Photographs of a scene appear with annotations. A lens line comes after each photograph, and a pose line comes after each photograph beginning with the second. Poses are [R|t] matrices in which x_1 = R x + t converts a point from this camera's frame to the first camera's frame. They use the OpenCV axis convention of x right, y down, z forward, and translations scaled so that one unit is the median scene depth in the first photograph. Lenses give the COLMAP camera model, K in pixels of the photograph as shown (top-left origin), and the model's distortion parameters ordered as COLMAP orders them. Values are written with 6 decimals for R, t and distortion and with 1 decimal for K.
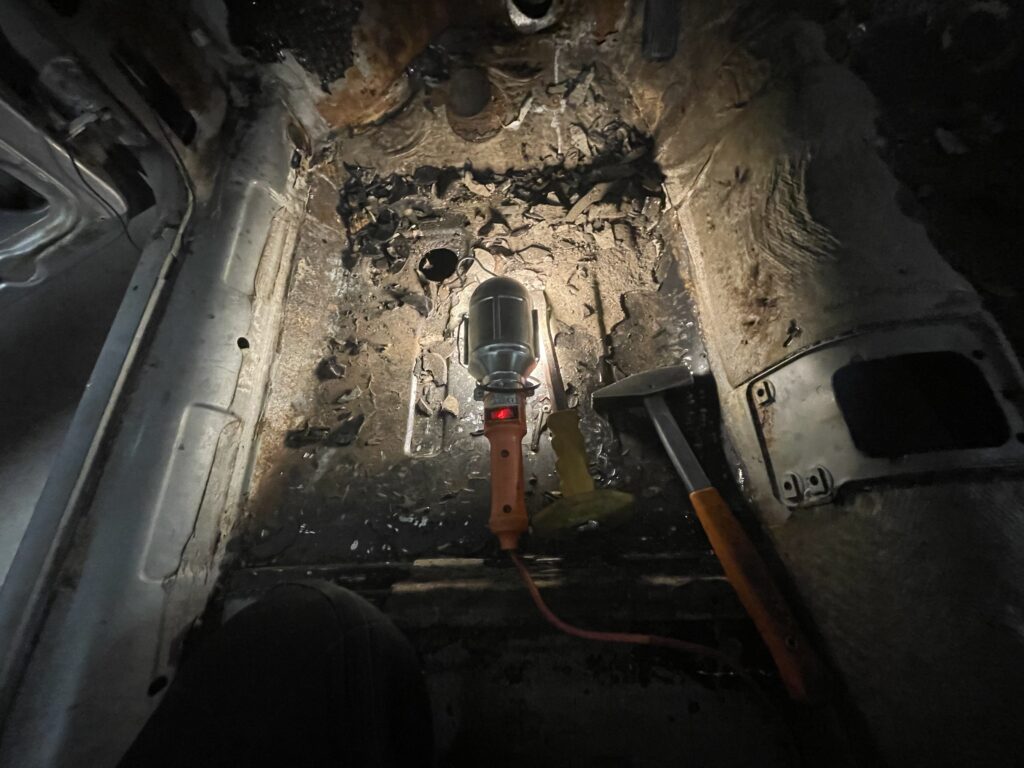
lens RADIAL K [[416.1, 0, 512.0], [0, 416.1, 384.0], [0, 0, 1]] dist [-0.000834, 0.000723]
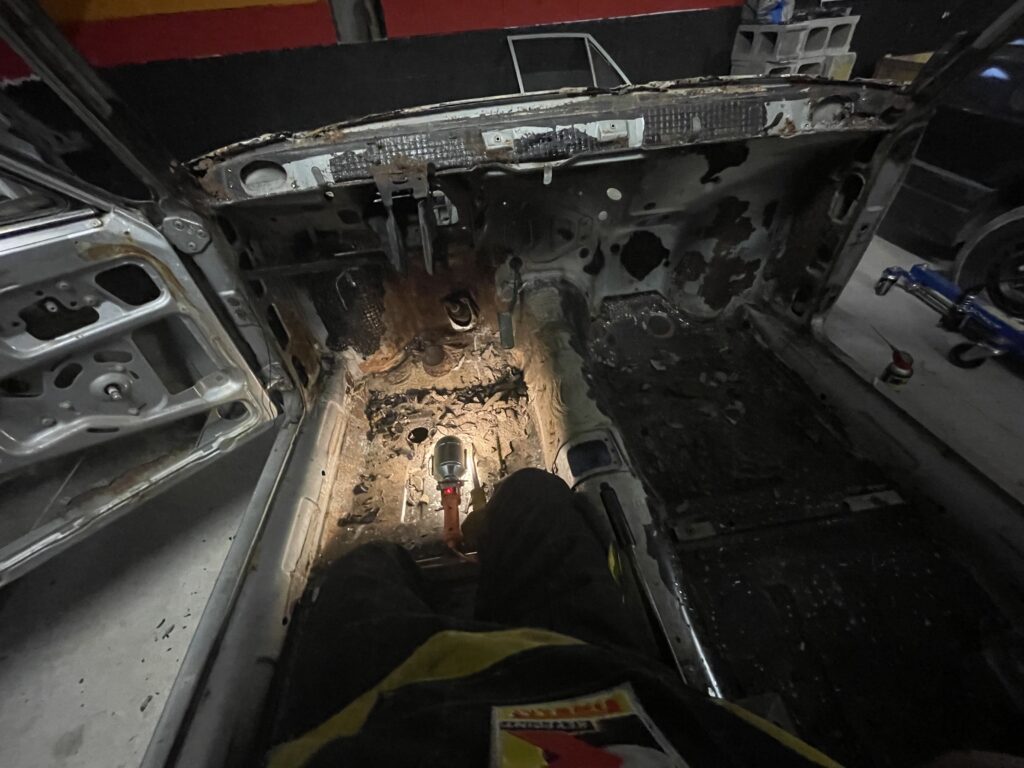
lens RADIAL K [[416.1, 0, 512.0], [0, 416.1, 384.0], [0, 0, 1]] dist [-0.000834, 0.000723]
pose [[0.995036, -0.057106, 0.081503, 0.118241], [0.087281, 0.894217, -0.439043, 0.409050], [-0.047809, 0.443977, 0.894762, -0.901254]]
